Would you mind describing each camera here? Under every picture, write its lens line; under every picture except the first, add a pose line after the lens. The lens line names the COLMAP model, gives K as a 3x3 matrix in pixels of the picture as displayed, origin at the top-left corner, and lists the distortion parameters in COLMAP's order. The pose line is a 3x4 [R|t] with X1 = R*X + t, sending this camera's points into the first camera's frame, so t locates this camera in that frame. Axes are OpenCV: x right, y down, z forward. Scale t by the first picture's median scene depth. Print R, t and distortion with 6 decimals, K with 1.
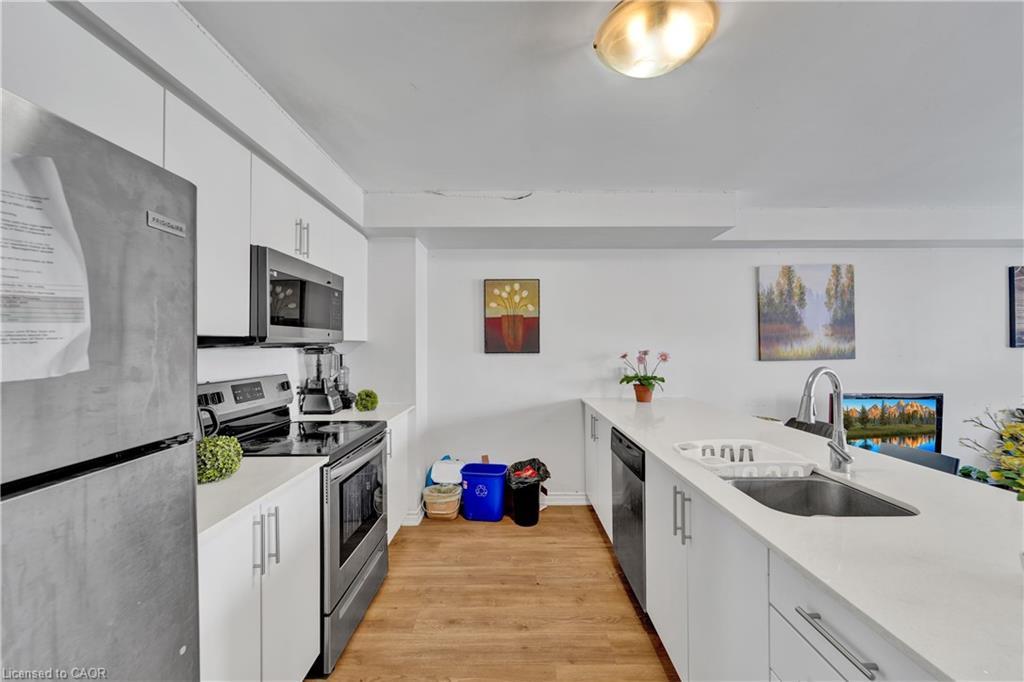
lens RADIAL K [[401.3, 0, 522.7], [0, 401.3, 344.6], [0, 0, 1]] dist [0.001563, -0.000117]
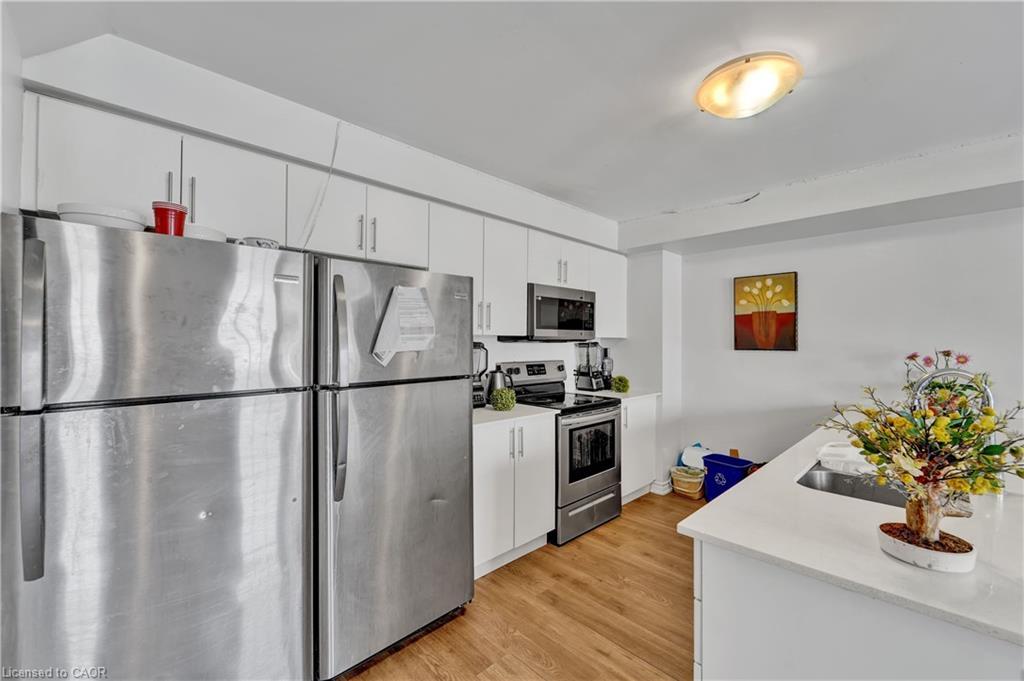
lens RADIAL K [[428.7, 0, 528.7], [0, 428.7, 337.3], [0, 0, 1]] dist [-0.003073, -0.000486]
pose [[0.708157, -0.001883, -0.706052, 0.333697], [-0.003986, 0.999970, -0.006666, -0.001019], [0.706043, 0.007535, 0.708128, -0.161871]]
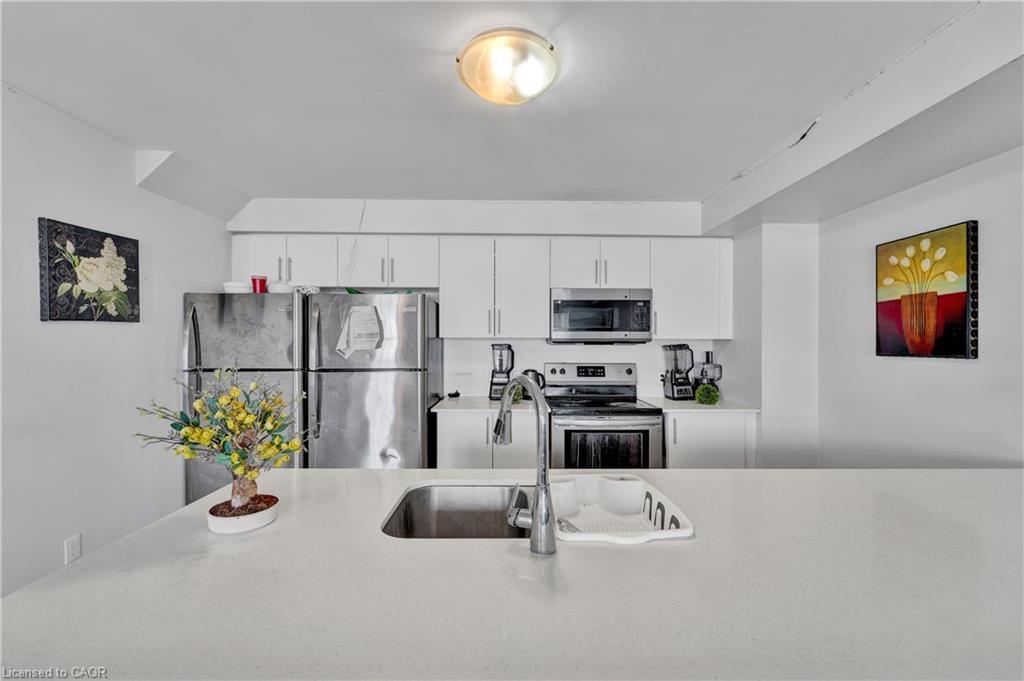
lens RADIAL K [[417.7, 0, 512.5], [0, 417.7, 343.3], [0, 0, 1]] dist [0.000524, -0.000173]
pose [[0.001101, 0.003526, -0.999993, 0.650358], [-0.001048, 0.999993, 0.003524, -0.001765], [0.999999, 0.001044, 0.001105, 0.431079]]
